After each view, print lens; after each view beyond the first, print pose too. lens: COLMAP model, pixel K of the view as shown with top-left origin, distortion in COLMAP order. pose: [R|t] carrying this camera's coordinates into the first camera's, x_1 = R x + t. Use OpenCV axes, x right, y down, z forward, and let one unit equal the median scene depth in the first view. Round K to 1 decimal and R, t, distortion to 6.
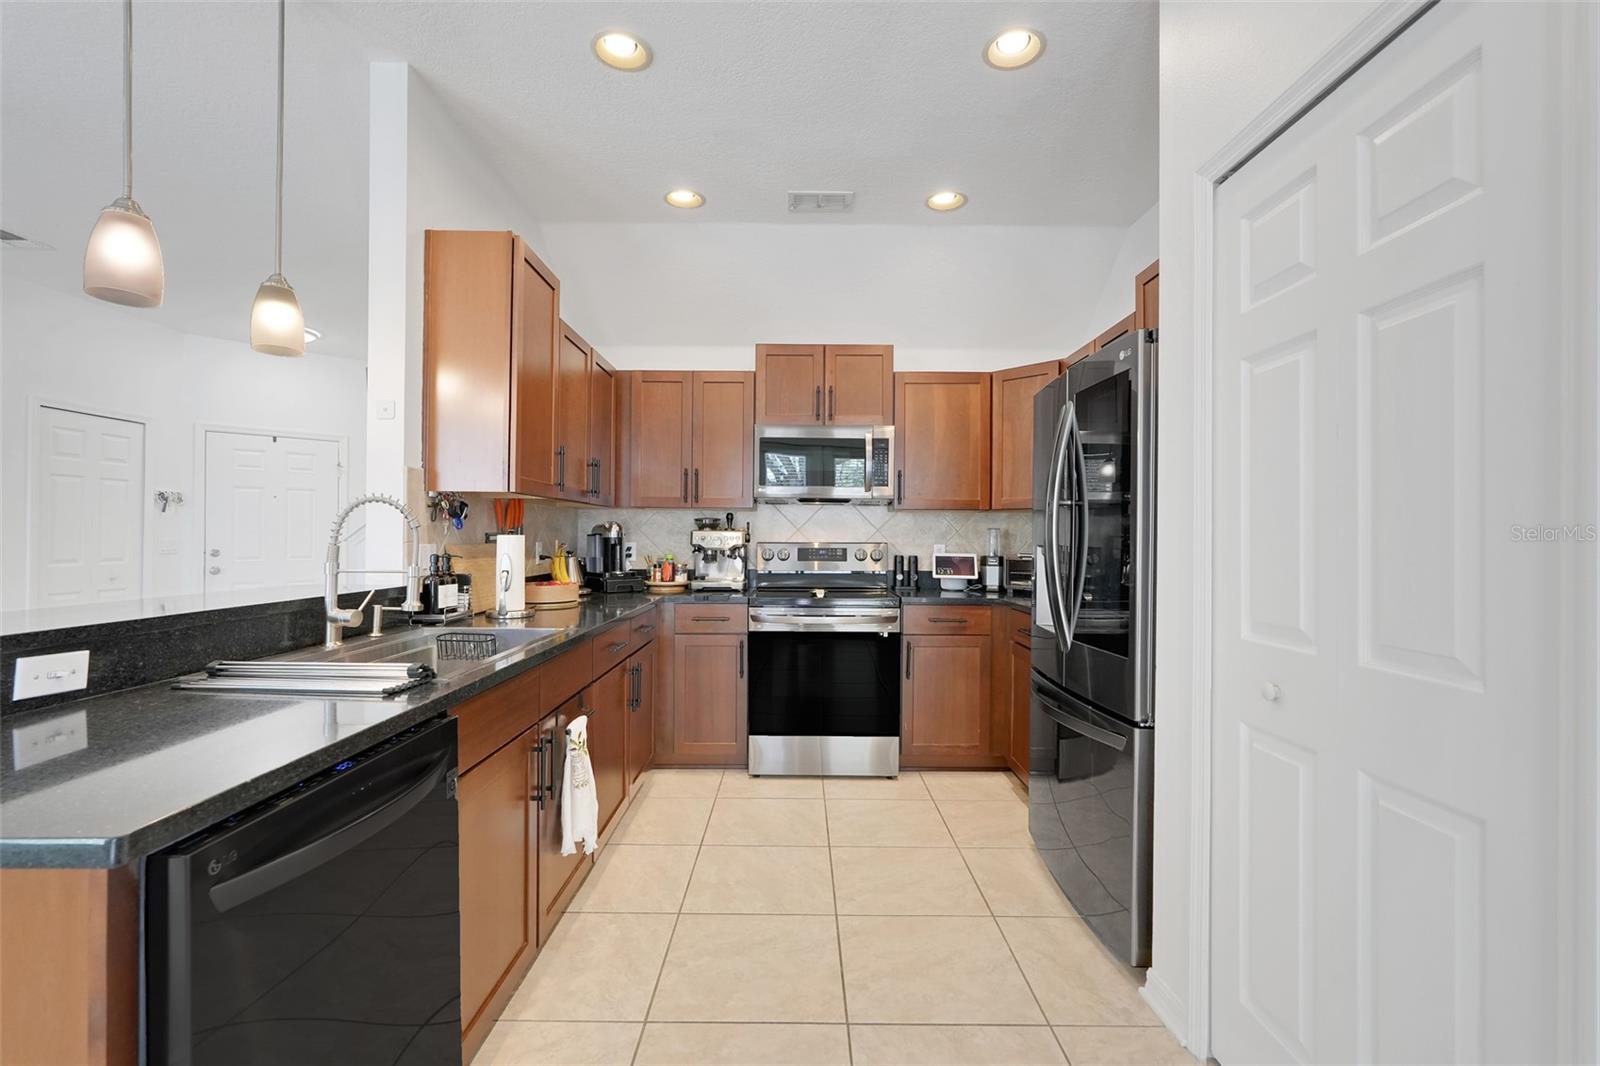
lens RADIAL K [[705.4, 0, 800.0], [0, 705.4, 533.0], [0, 0, 1]] dist [-0.018520, 0.008283]
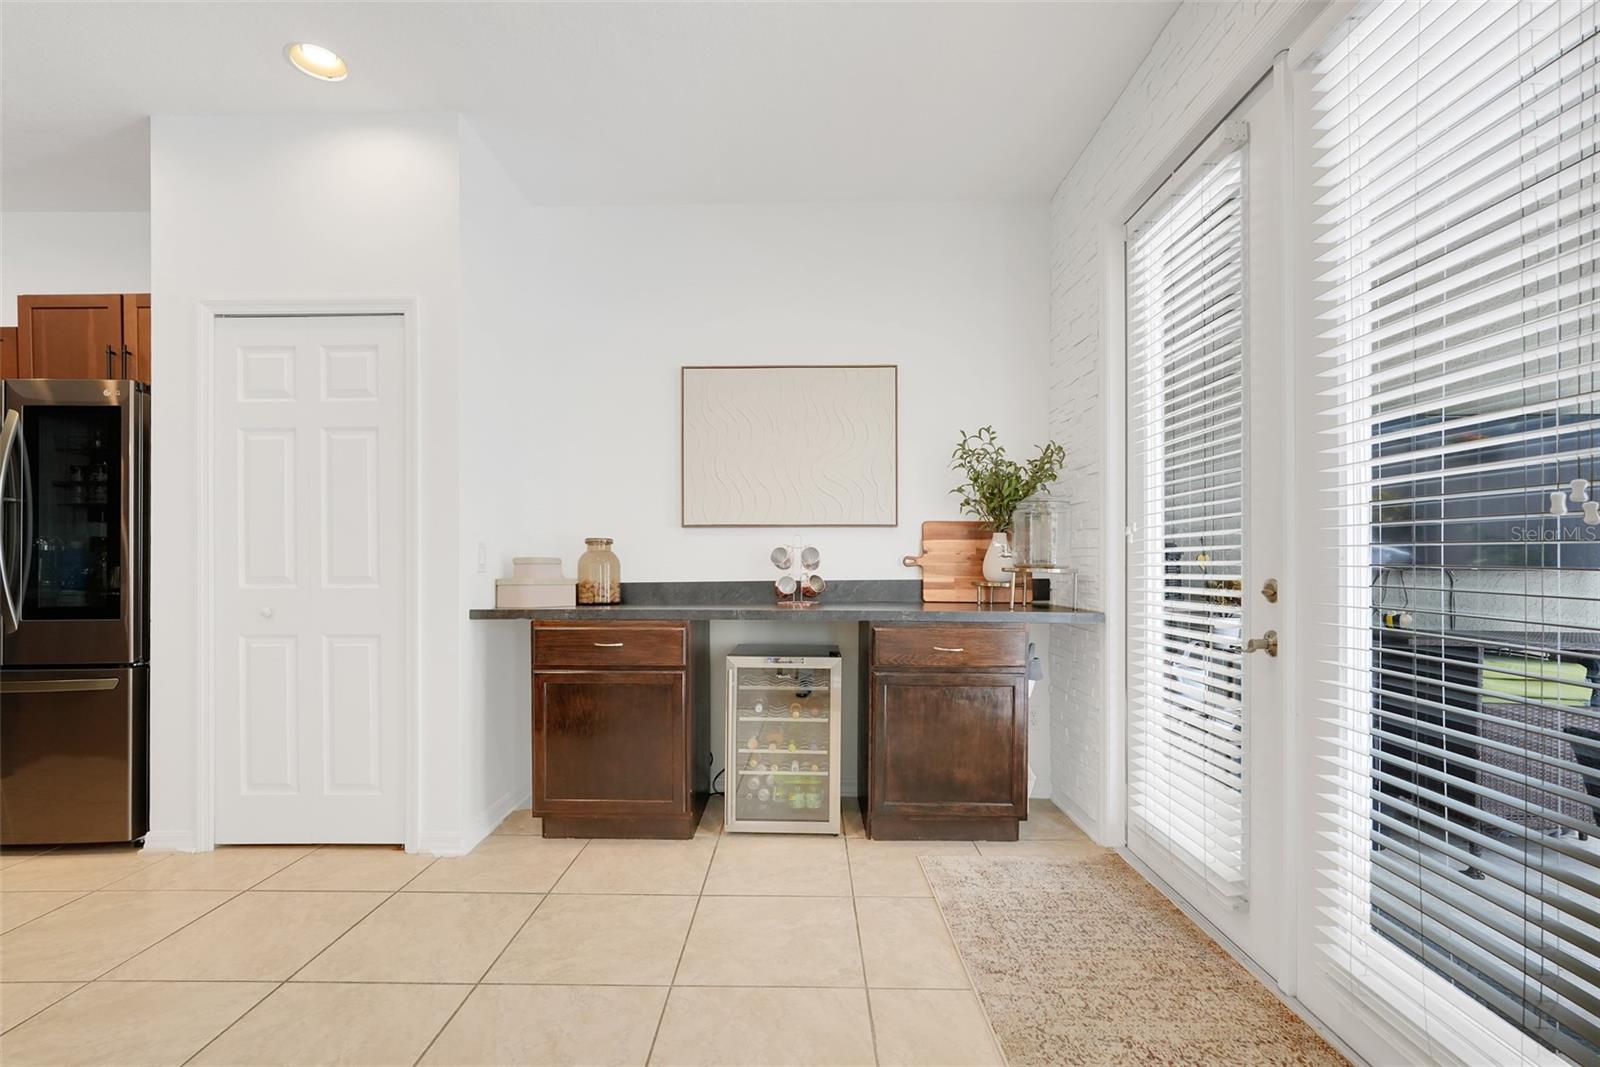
lens RADIAL K [[702.5, 0, 801.8], [0, 702.5, 554.5], [0, 0, 1]] dist [-0.019585, 0.006302]
pose [[0.000310, -0.002988, 0.999995, -0.436396], [-0.001197, 0.999995, 0.002988, 0.023776], [-0.999999, -0.001198, 0.000306, -0.160520]]
